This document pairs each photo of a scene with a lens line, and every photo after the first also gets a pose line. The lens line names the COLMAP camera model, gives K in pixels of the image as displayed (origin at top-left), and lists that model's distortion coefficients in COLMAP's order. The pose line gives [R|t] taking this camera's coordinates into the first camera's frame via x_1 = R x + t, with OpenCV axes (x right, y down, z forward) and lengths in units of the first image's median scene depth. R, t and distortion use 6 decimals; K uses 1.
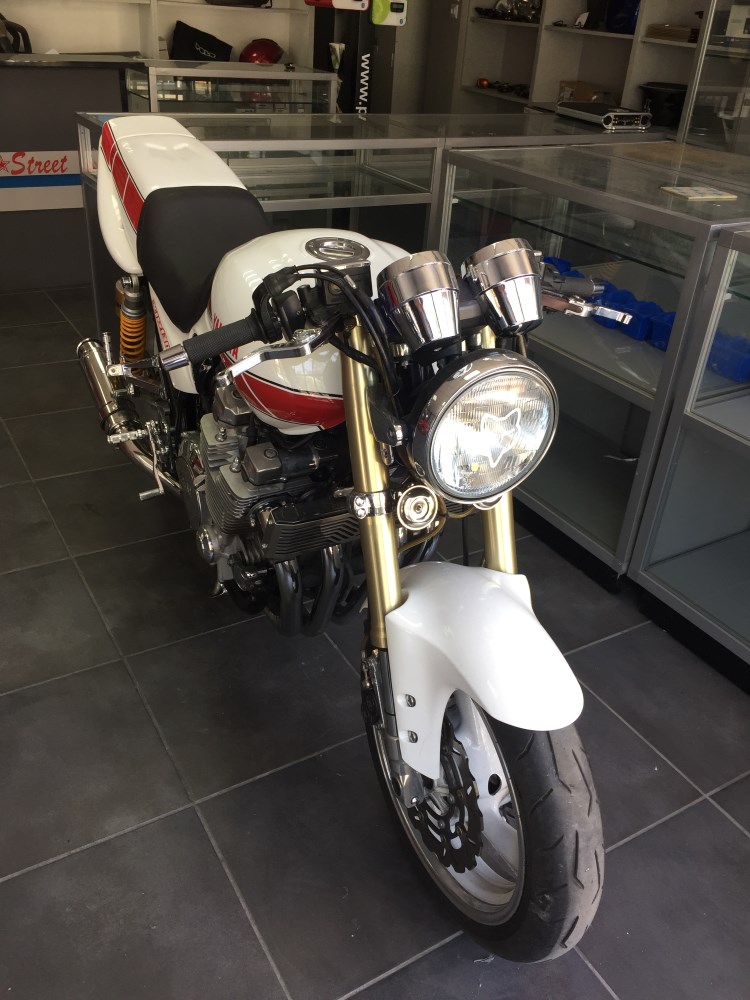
lens RADIAL K [[858.3, 0, 375.7], [0, 858.3, 491.0], [0, 0, 1]] dist [0.080523, -0.120361]
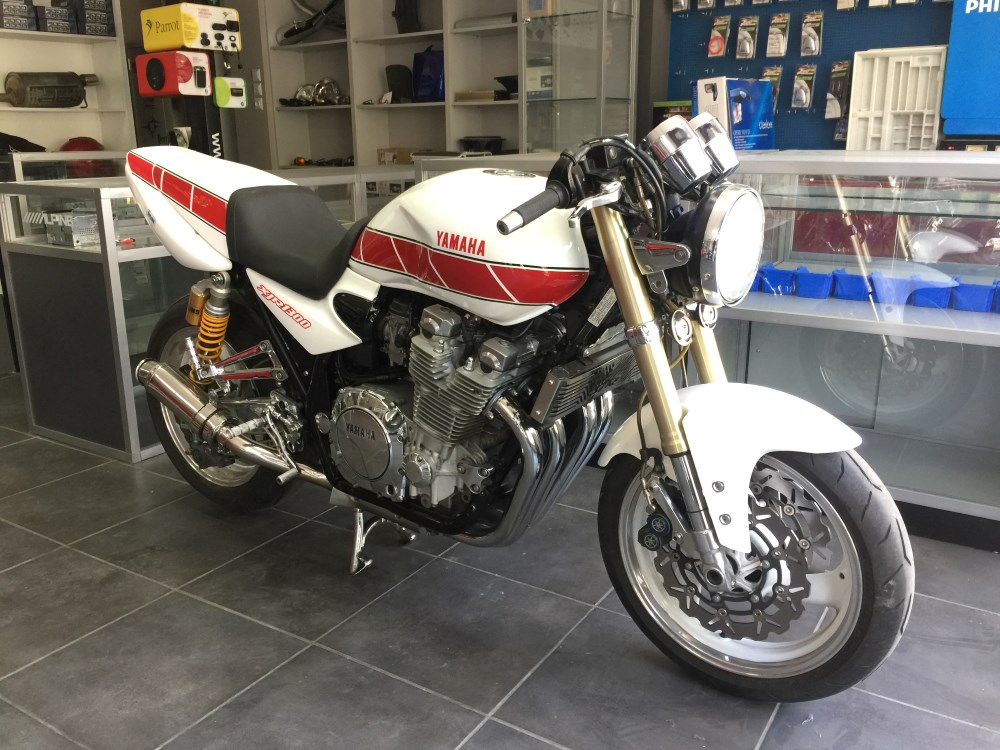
lens RADIAL K [[858.3, 0, 505.6], [0, 858.3, 372.1], [0, 0, 1]] dist [0.080523, -0.120361]
pose [[0.887664, -0.193116, 0.418042, -0.204154], [0.286788, 0.942106, -0.173752, 0.064266], [-0.360286, 0.274123, 0.891656, 0.000018]]
